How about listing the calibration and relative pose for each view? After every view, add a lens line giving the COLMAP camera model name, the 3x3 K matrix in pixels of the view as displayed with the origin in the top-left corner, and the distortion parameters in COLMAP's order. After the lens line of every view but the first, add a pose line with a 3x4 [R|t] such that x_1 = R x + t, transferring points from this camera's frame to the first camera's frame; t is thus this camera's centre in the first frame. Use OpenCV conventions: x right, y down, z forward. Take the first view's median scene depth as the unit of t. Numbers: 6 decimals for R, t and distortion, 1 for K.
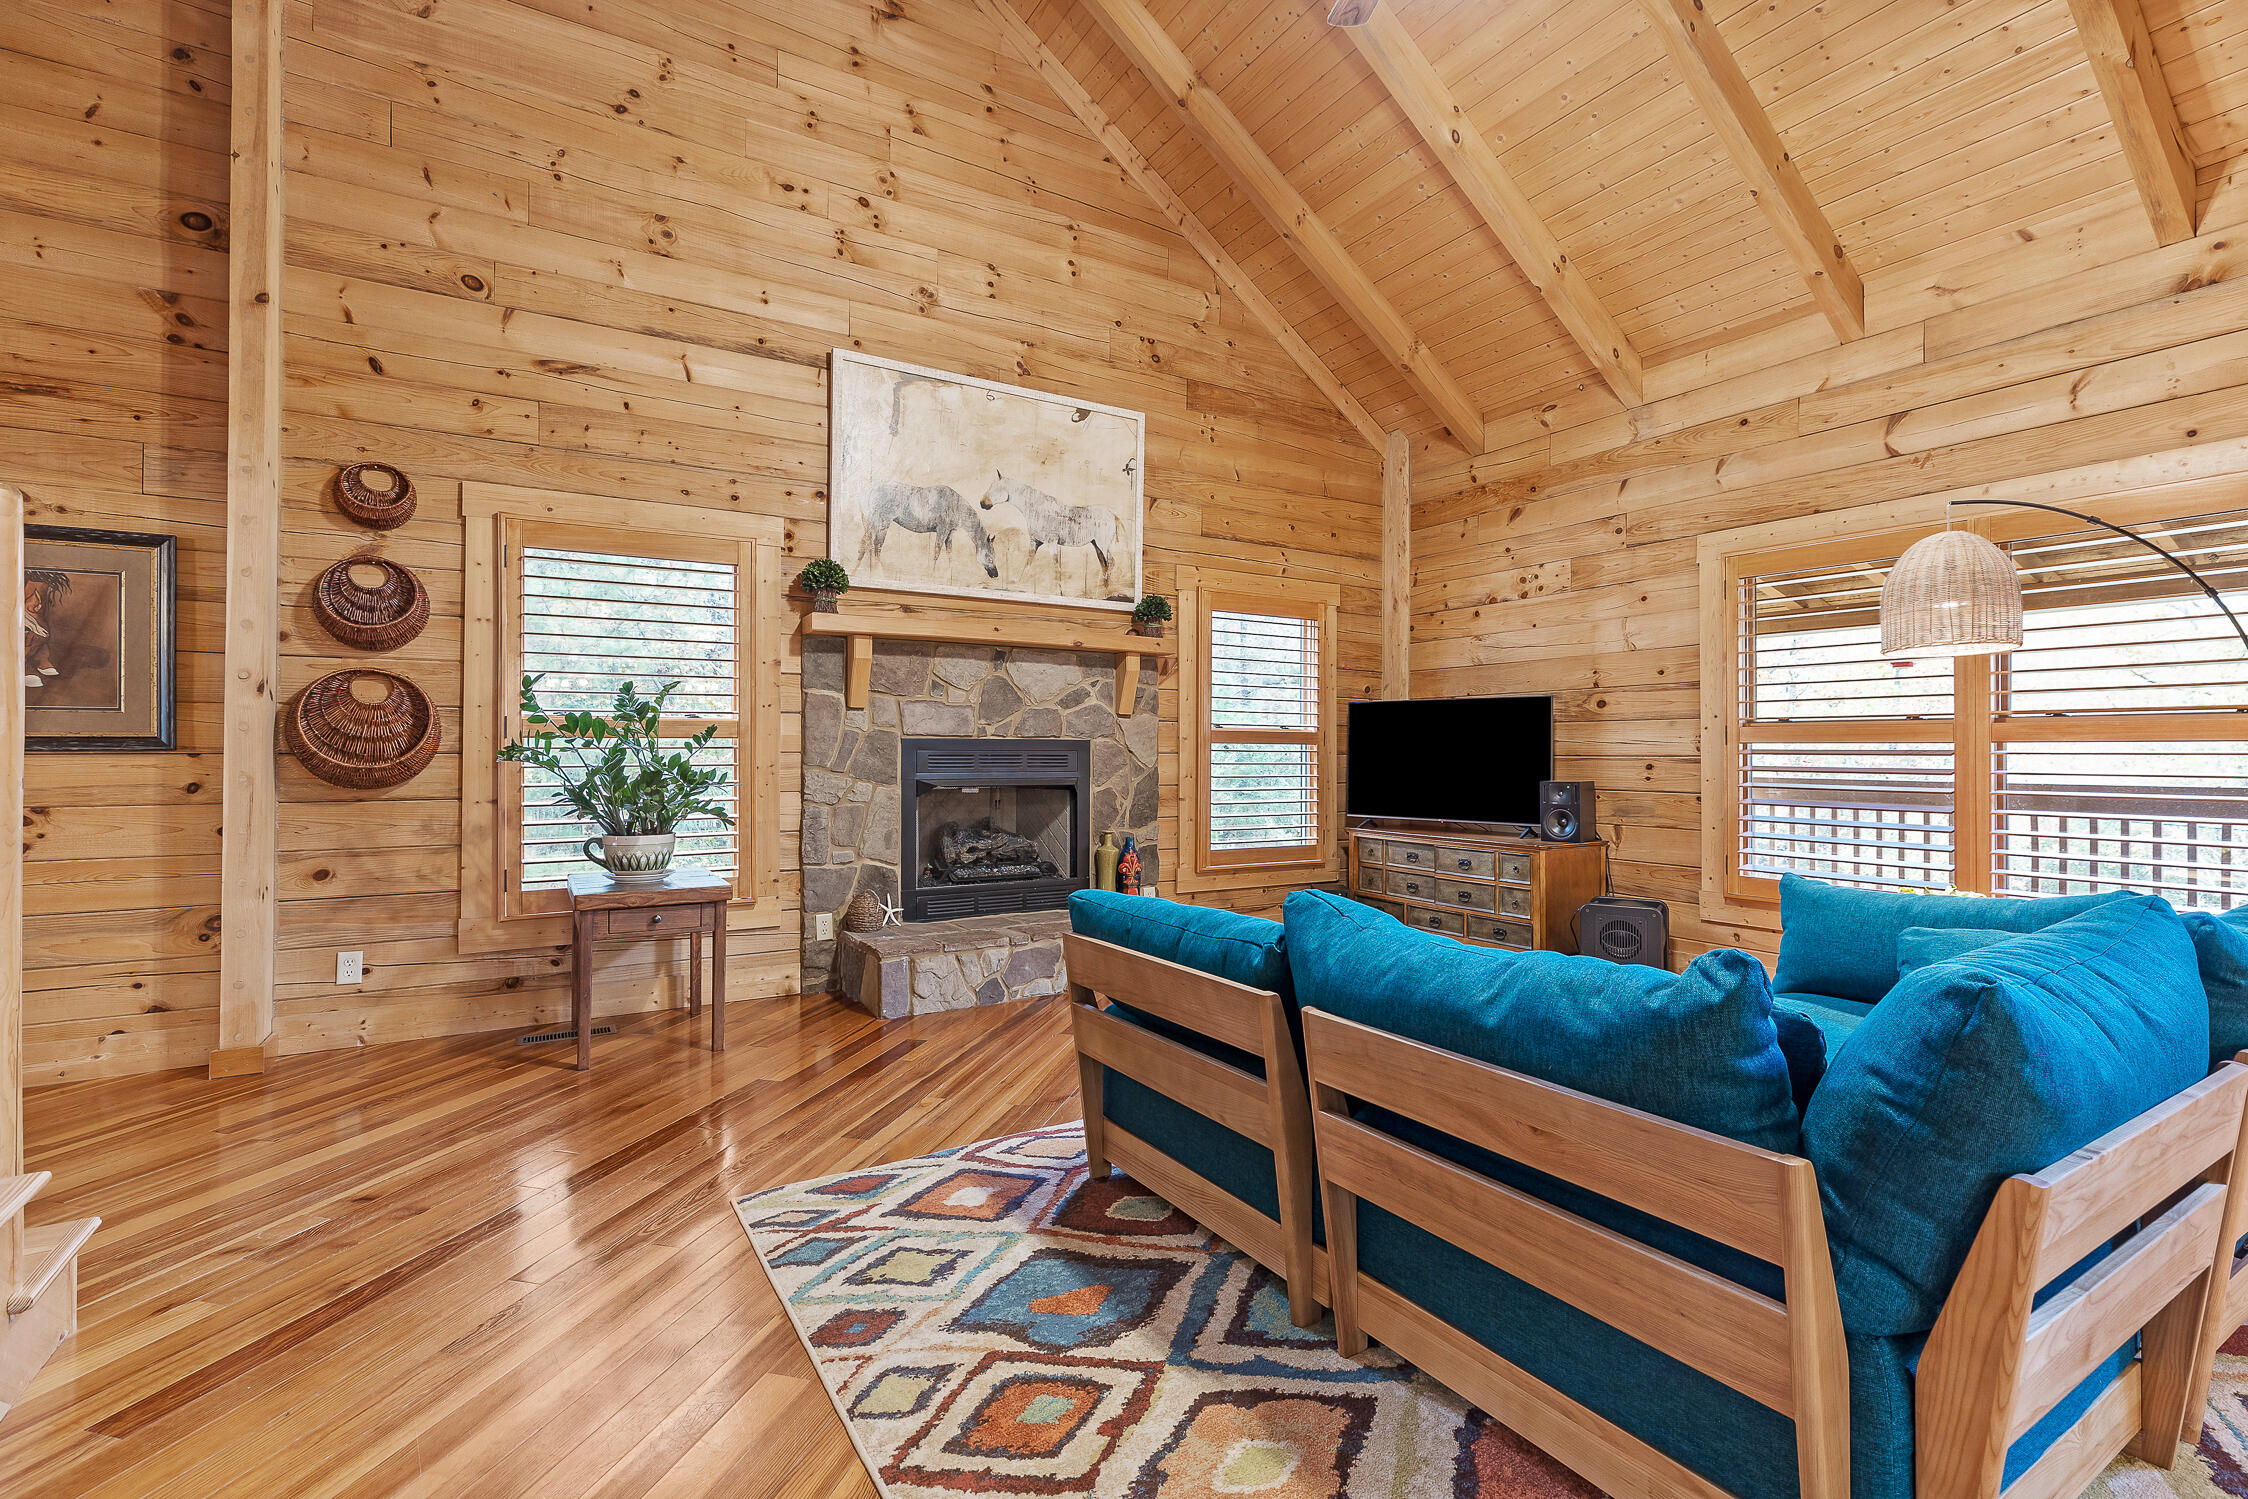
lens RADIAL K [[1011.9, 0, 1143.1], [0, 1011.9, 743.1], [0, 0, 1]] dist [0.002108, -0.000822]
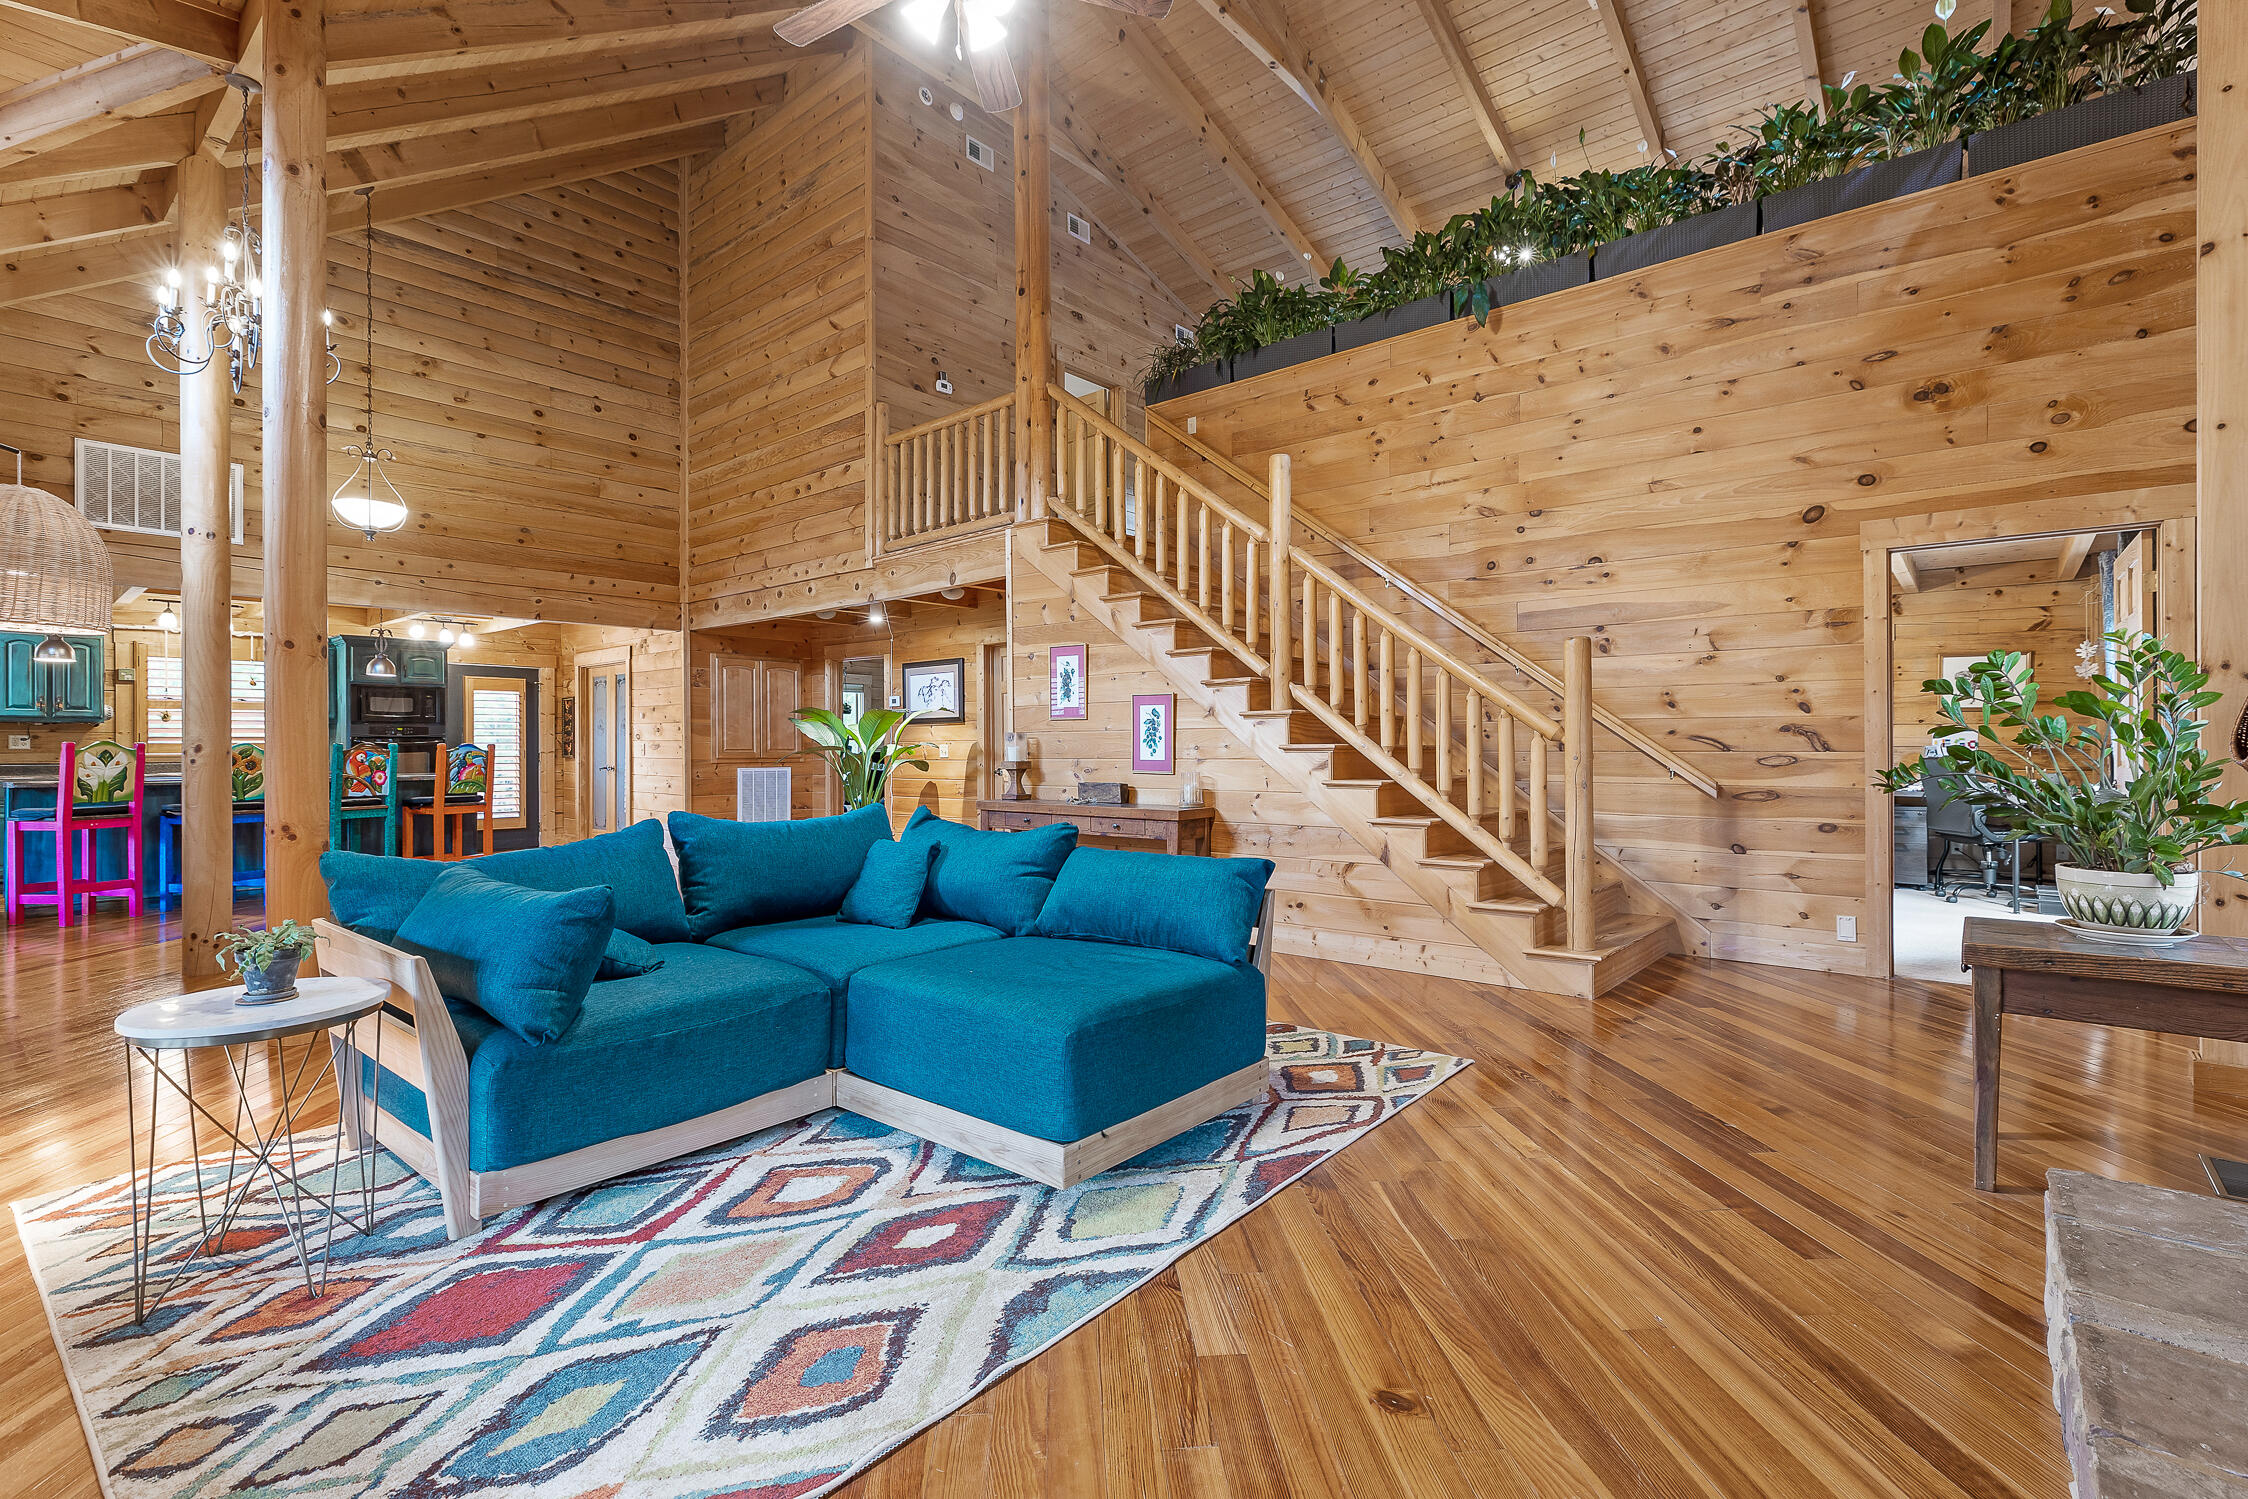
lens RADIAL K [[1011.9, 0, 1132.5], [0, 1011.9, 745.6], [0, 0, 1]] dist [0.002108, -0.000822]
pose [[-0.950085, 0.000094, -0.311992, 0.242637], [0.003966, 0.999923, -0.011778, 0.012428], [0.311966, -0.012428, -0.950012, 1.093749]]
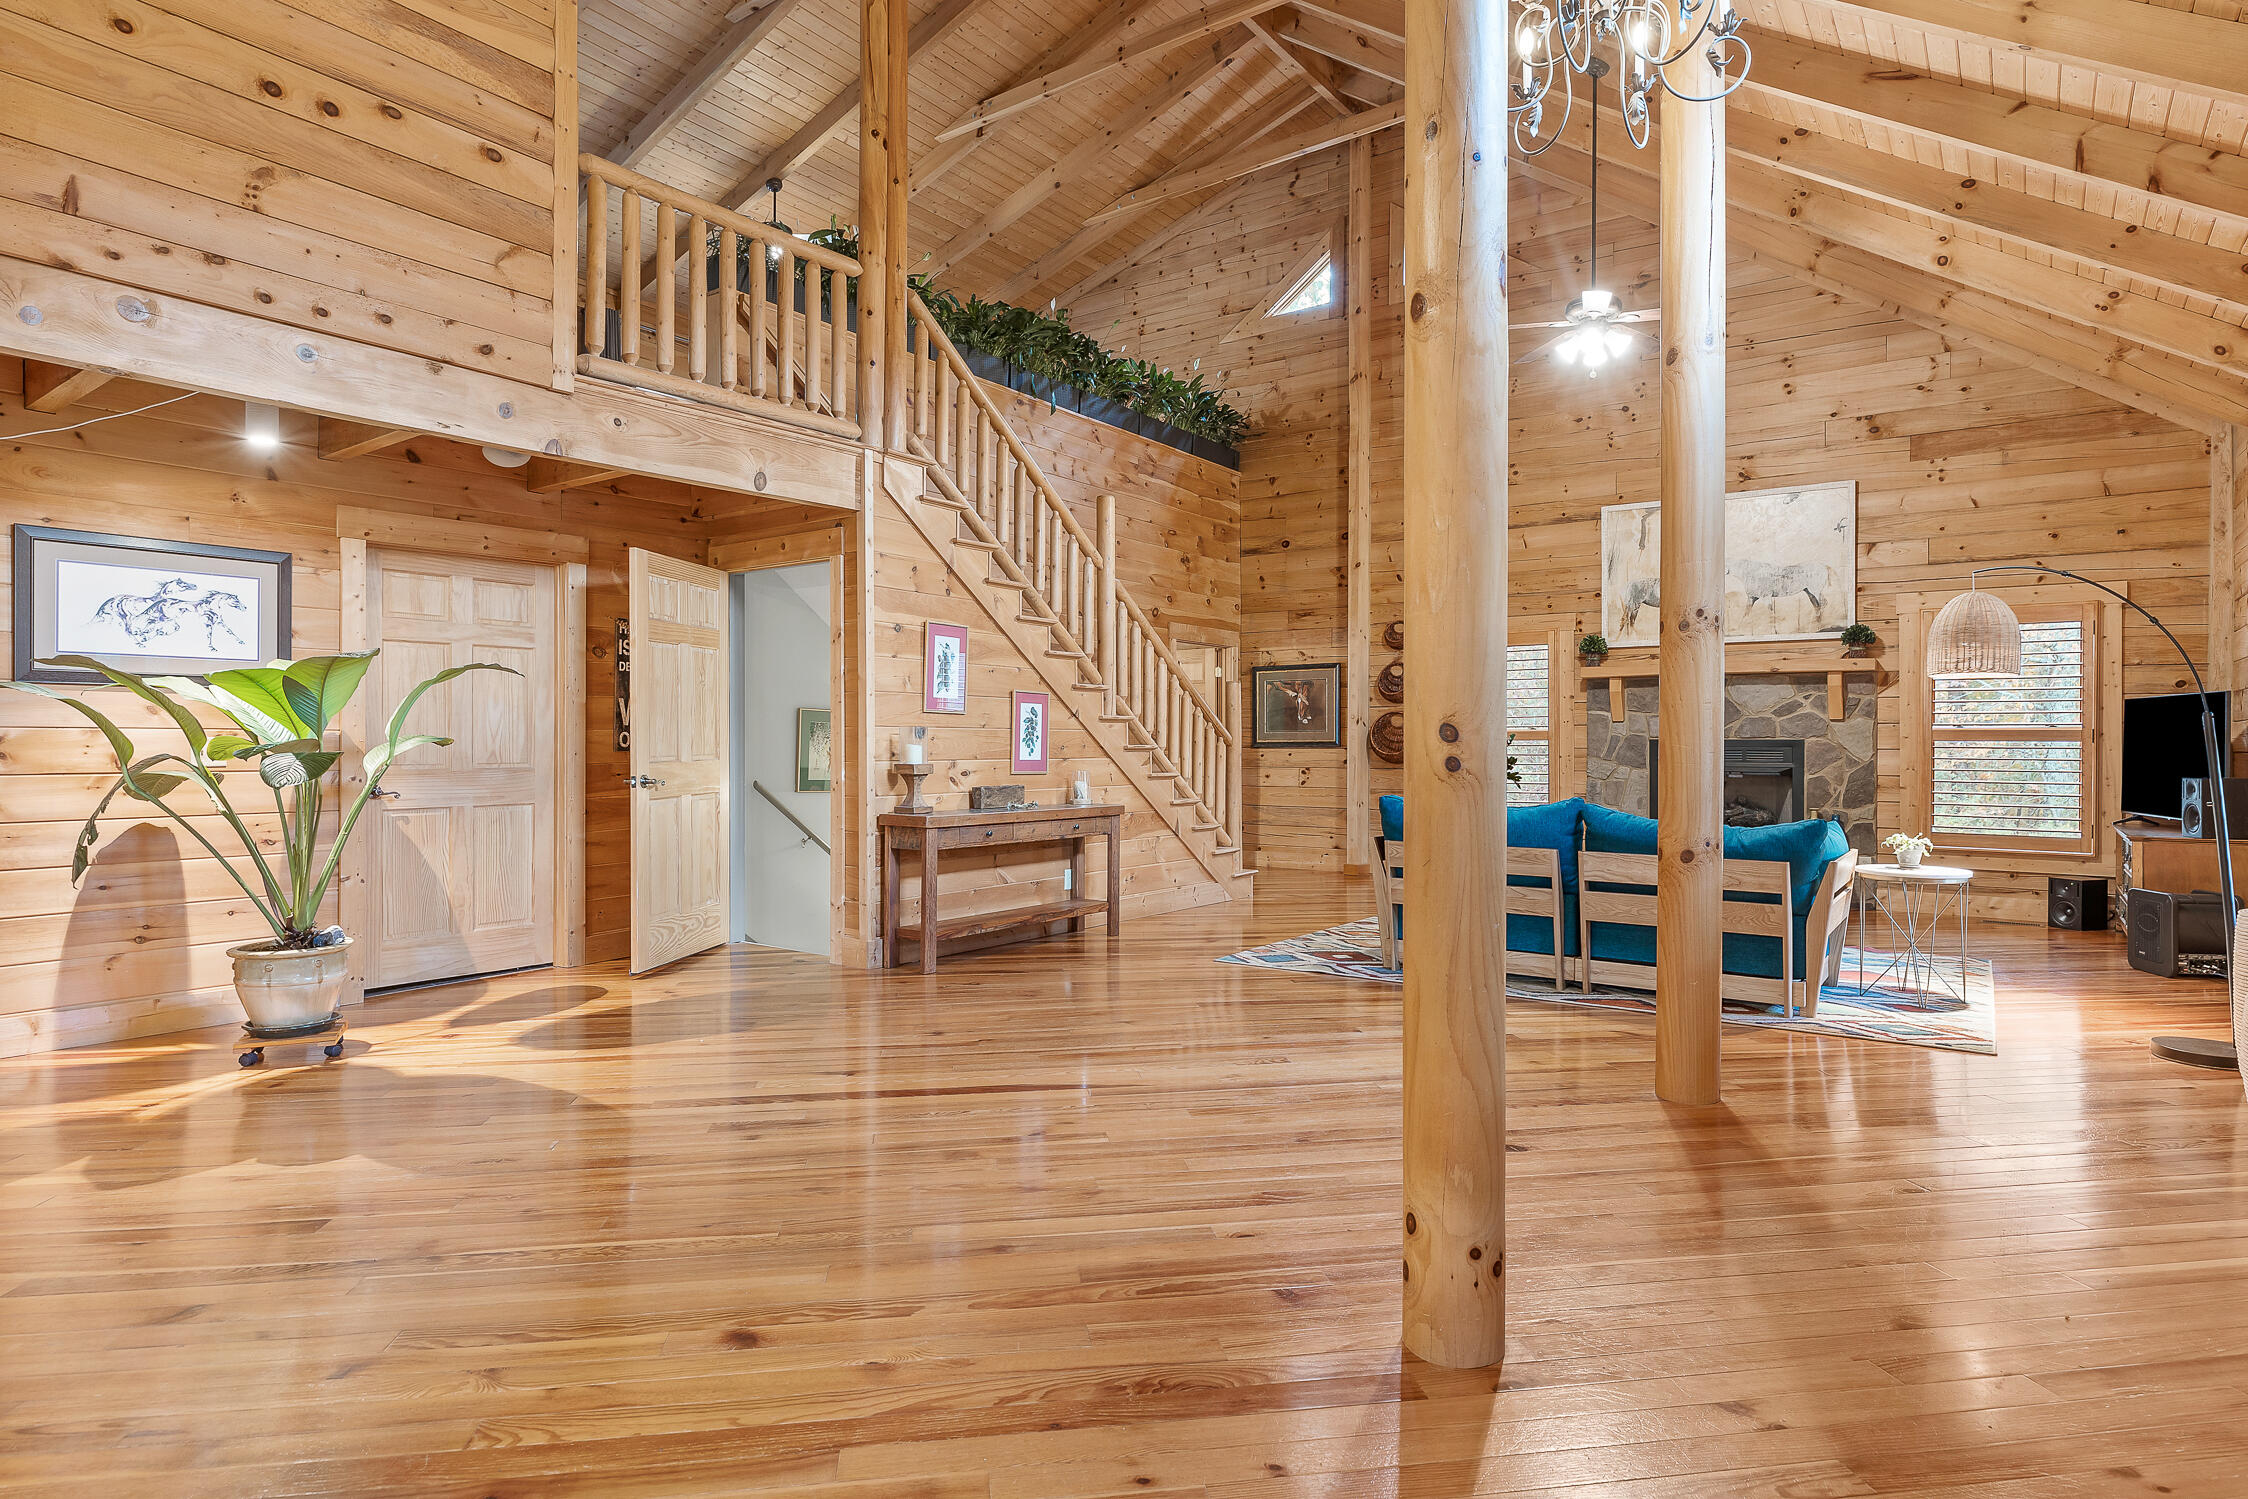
lens RADIAL K [[1234.8, 0, 1118.3], [0, 1234.8, 741.5], [0, 0, 1]] dist [-0.003031, -0.000004]
pose [[0.373041, -0.003929, -0.927806, 1.201413], [0.005507, 0.999983, -0.002021, -0.002161], [0.927798, -0.004356, 0.373056, -0.472493]]
